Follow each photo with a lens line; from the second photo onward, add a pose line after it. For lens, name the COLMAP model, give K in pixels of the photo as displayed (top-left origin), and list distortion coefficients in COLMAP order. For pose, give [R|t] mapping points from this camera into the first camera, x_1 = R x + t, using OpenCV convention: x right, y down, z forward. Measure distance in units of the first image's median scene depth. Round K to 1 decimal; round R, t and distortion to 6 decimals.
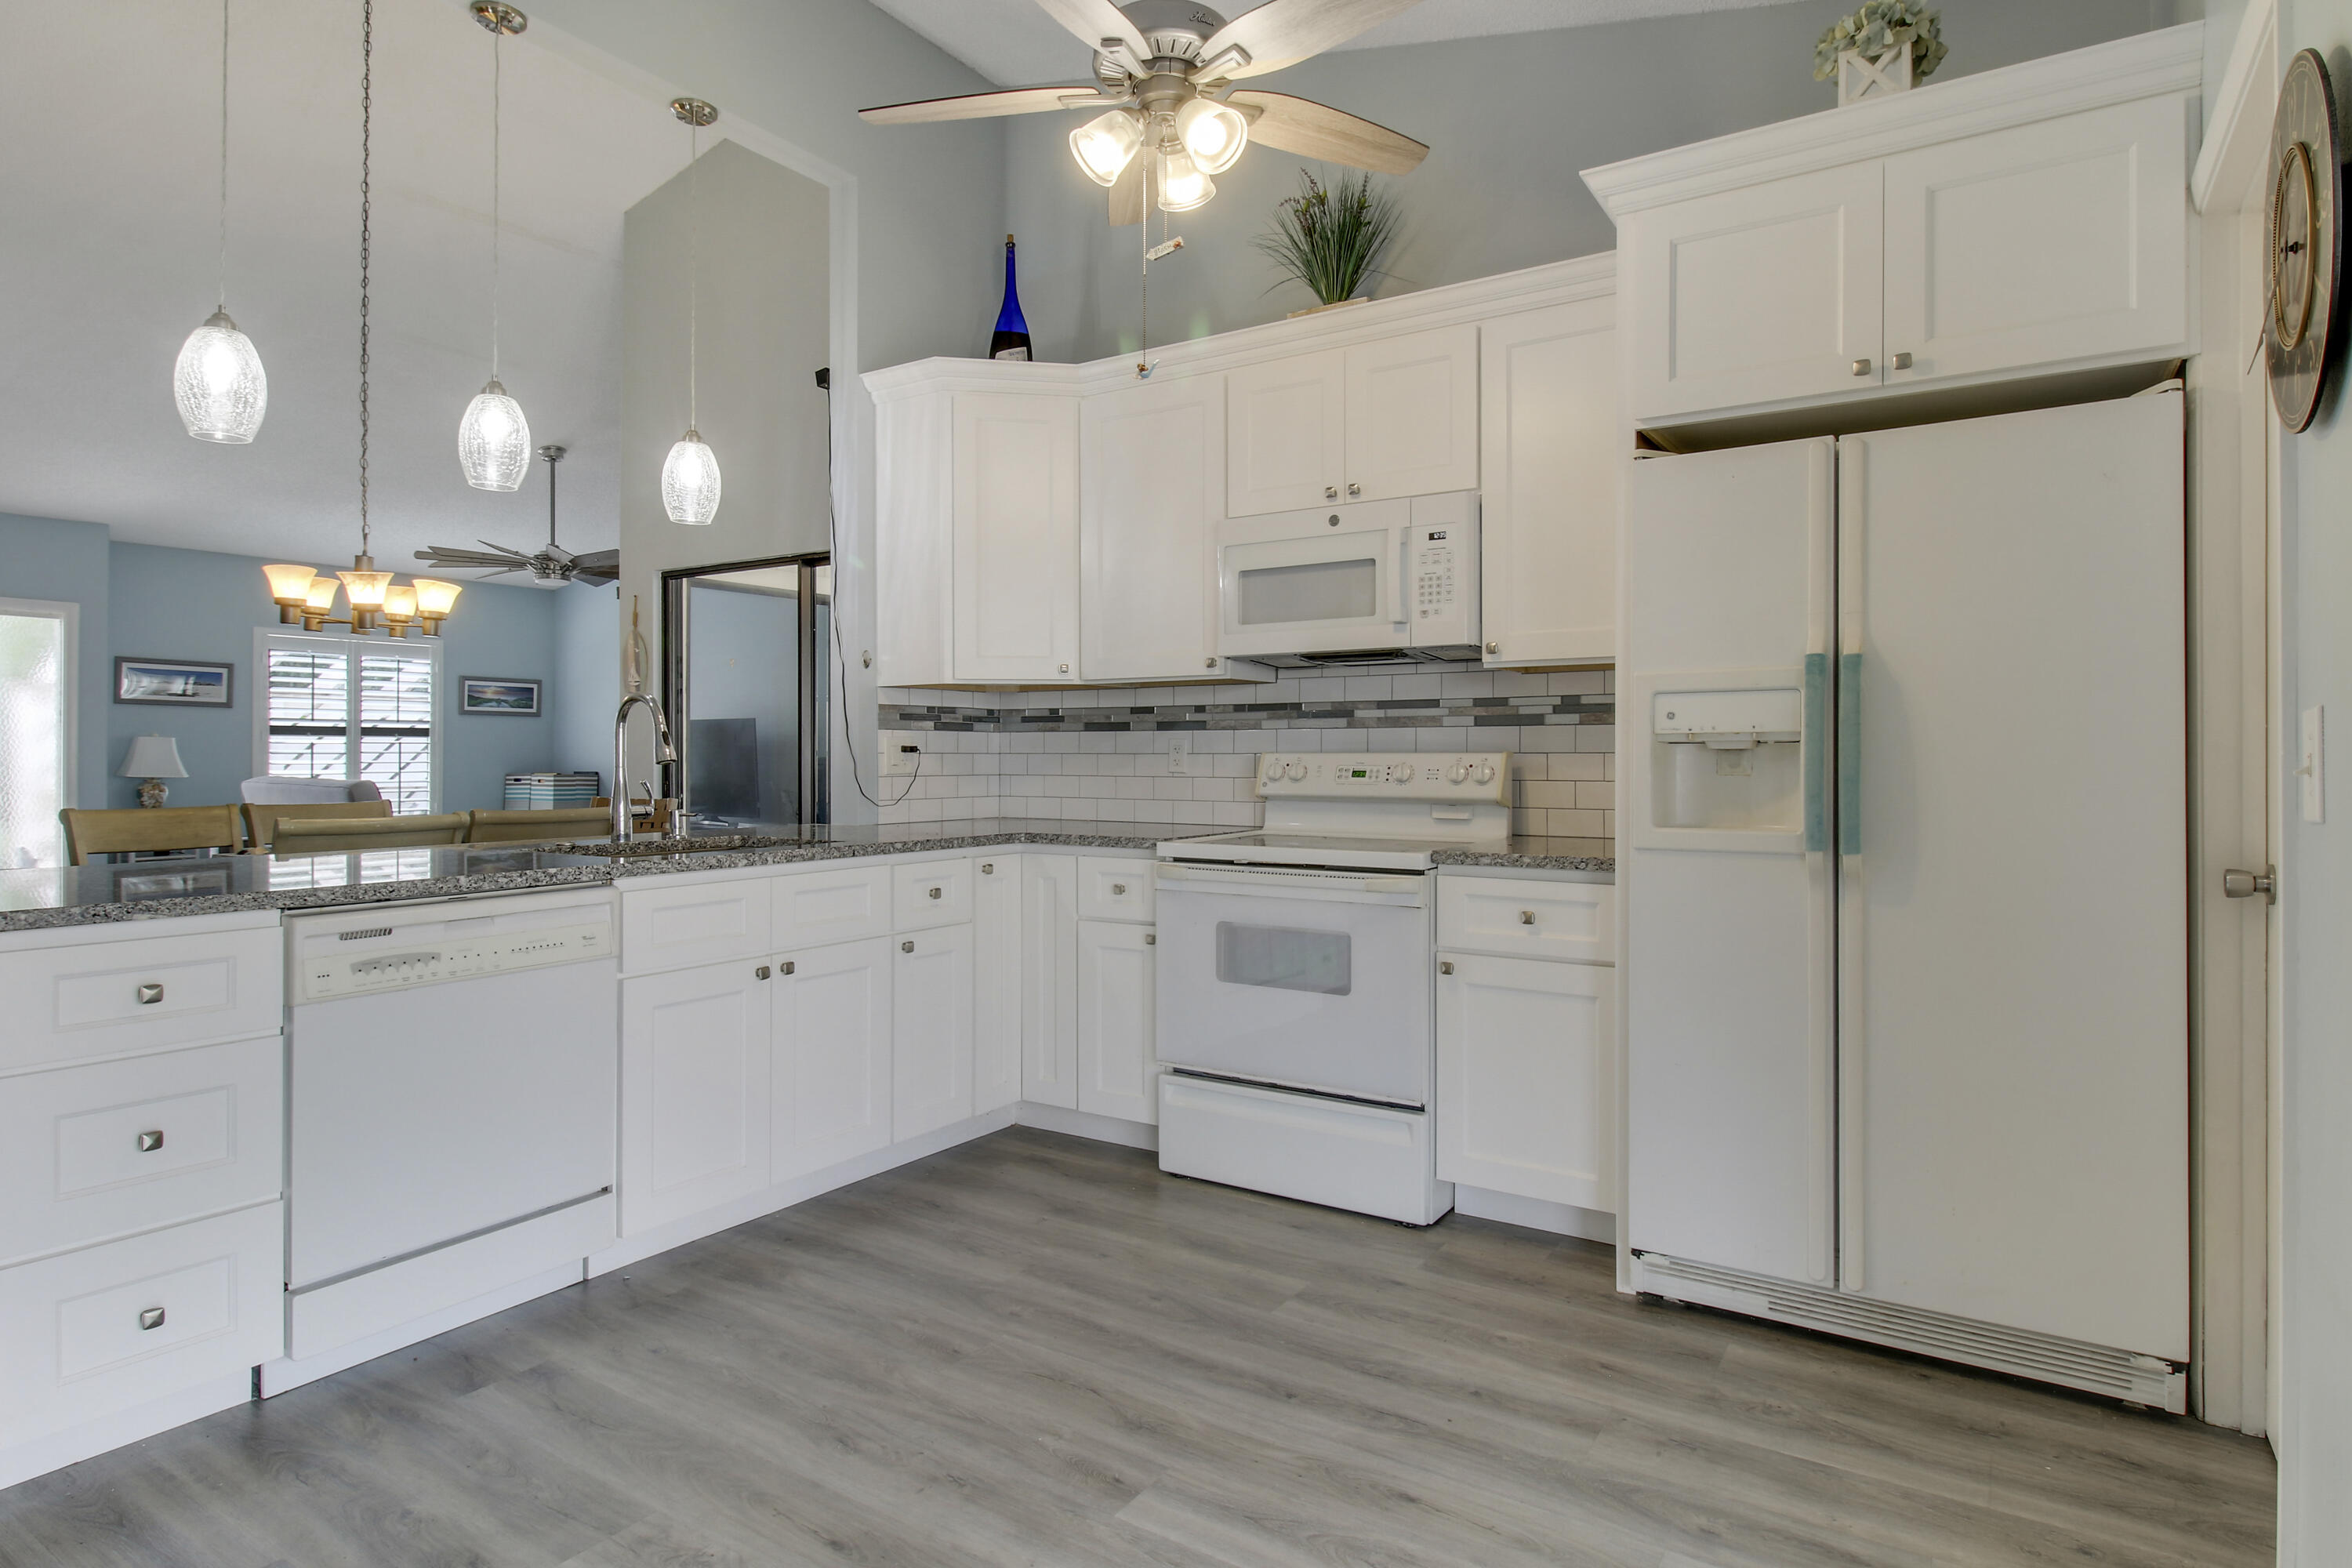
lens RADIAL K [[1269.5, 0, 1197.4], [0, 1269.5, 744.4], [0, 0, 1]] dist [0.010151, -0.002055]
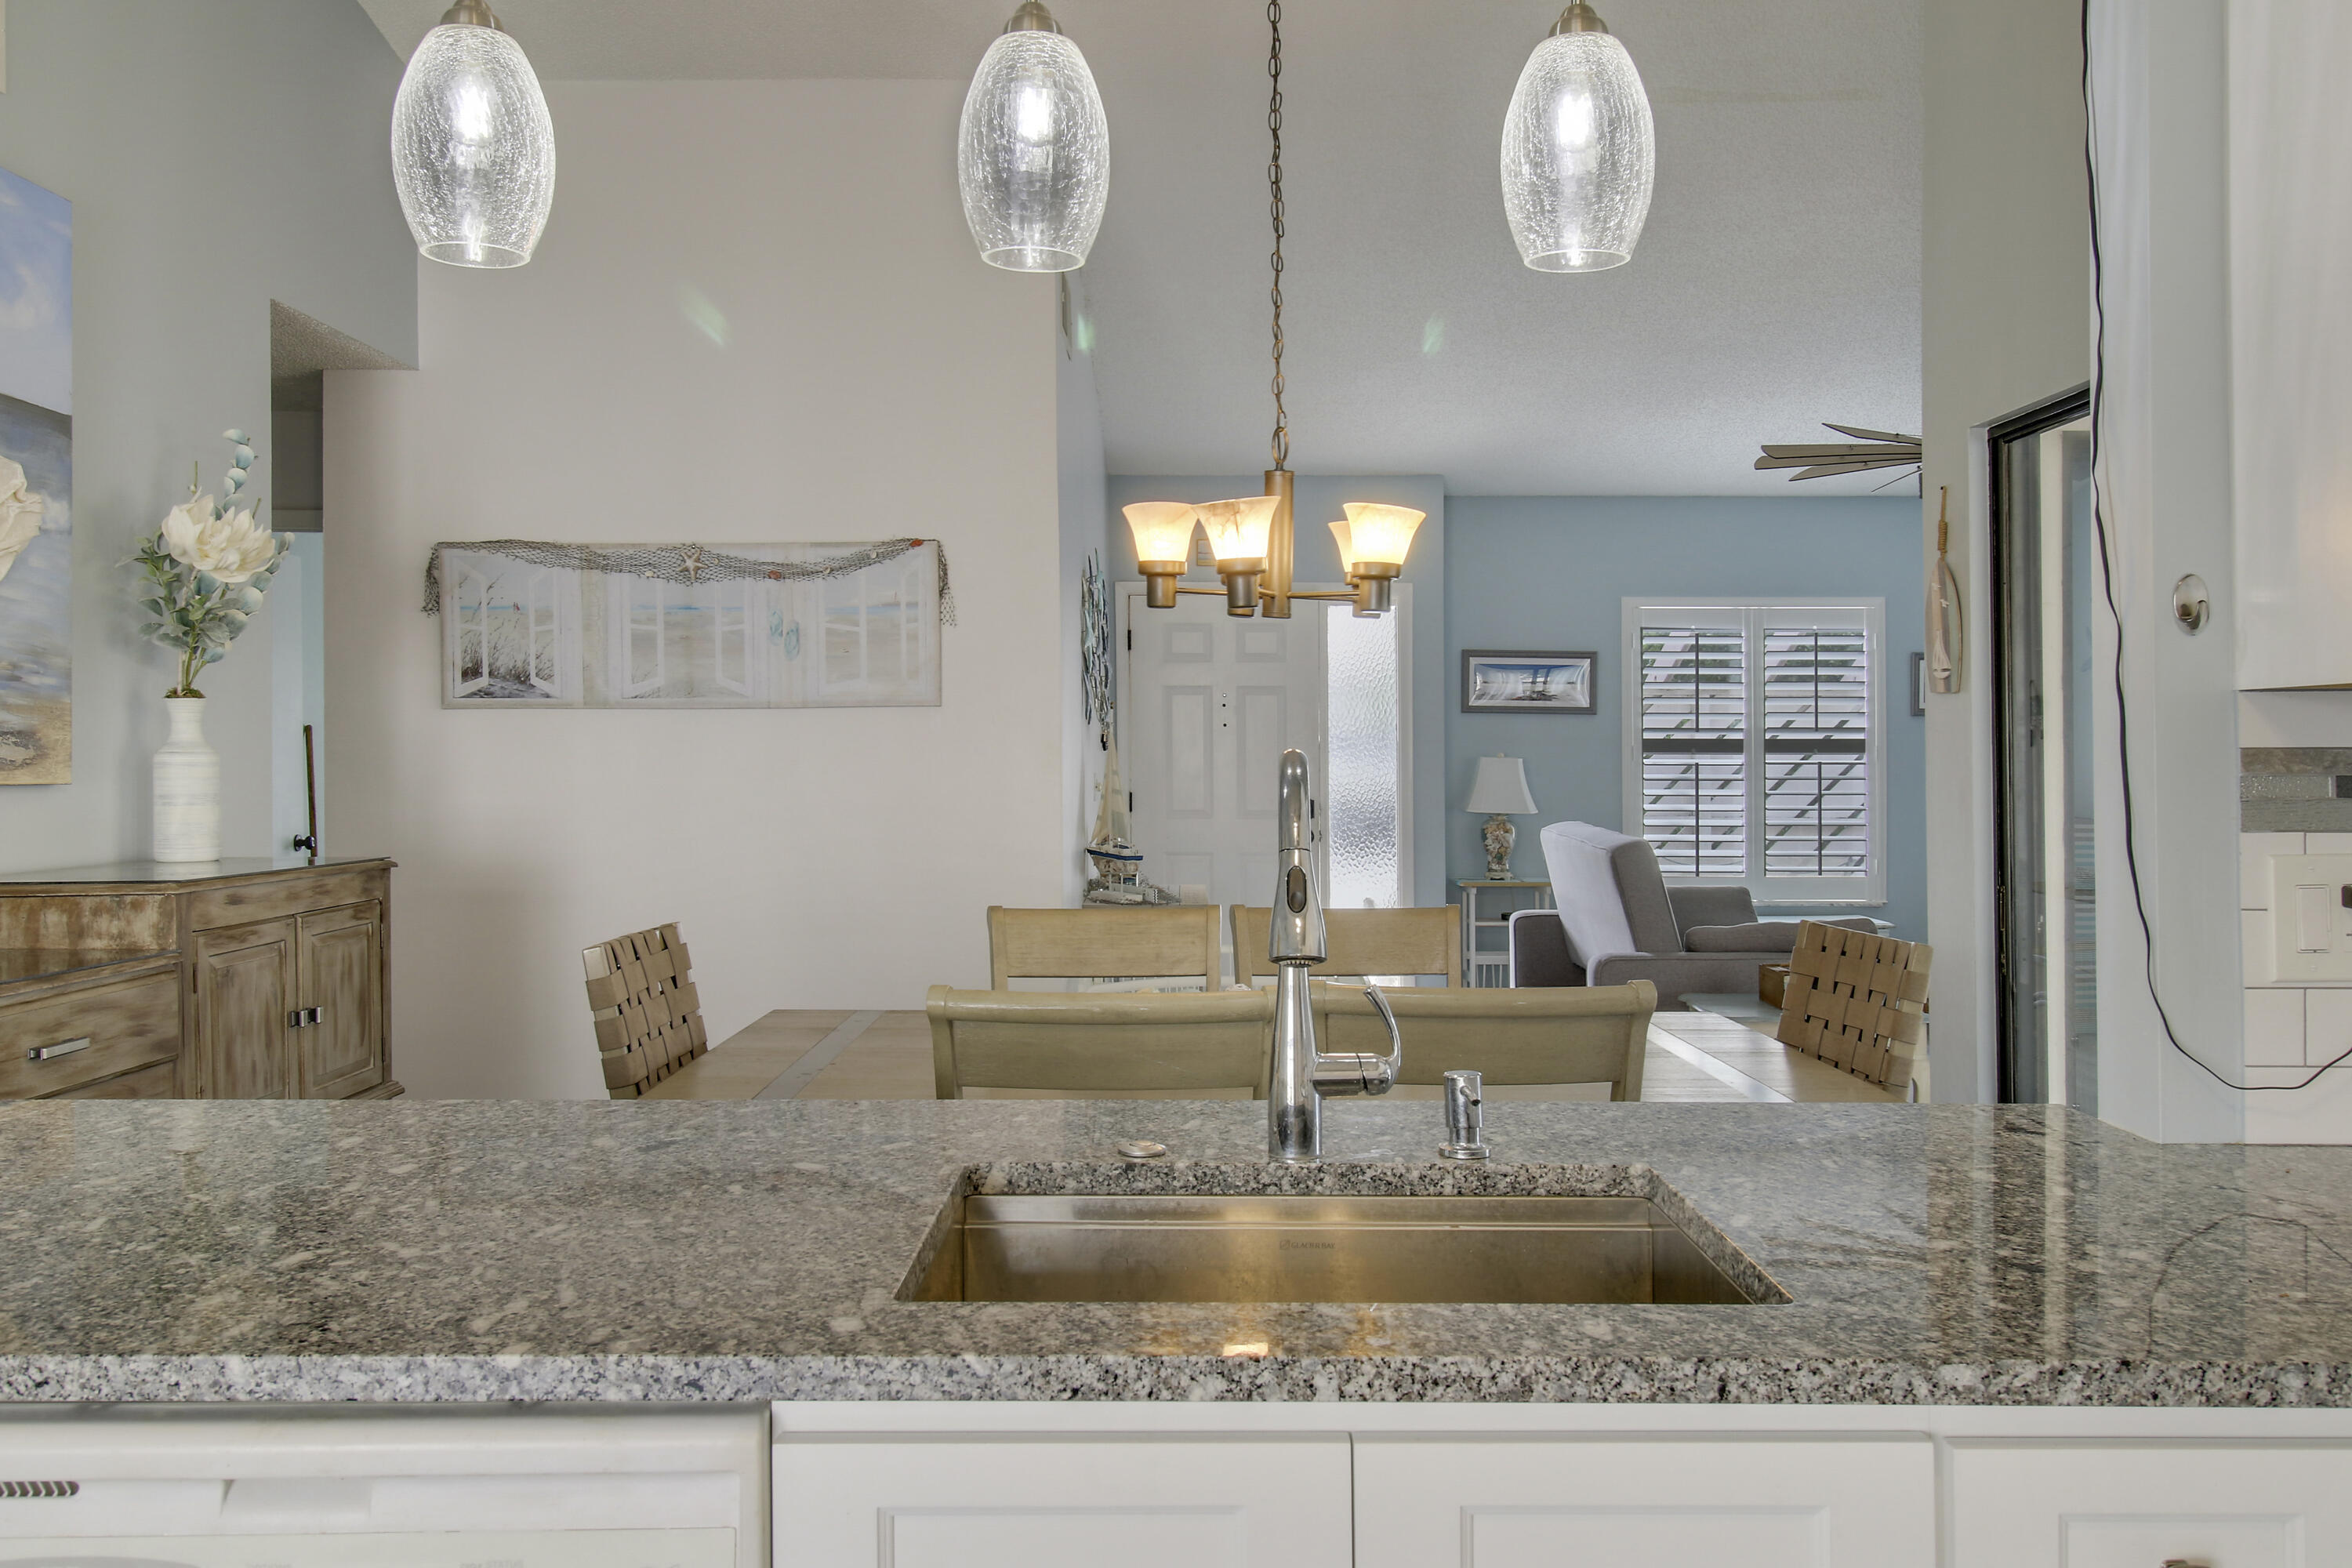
lens RADIAL K [[1876.7, 0, 1204.8], [0, 1876.7, 740.5], [0, 0, 1]] dist [-0.001661, 0.010748]
pose [[0.539571, -0.001346, -0.841939, -0.008599], [0.004718, 0.999988, 0.001424, -0.043304], [0.841927, -0.004741, 0.539571, 0.673040]]
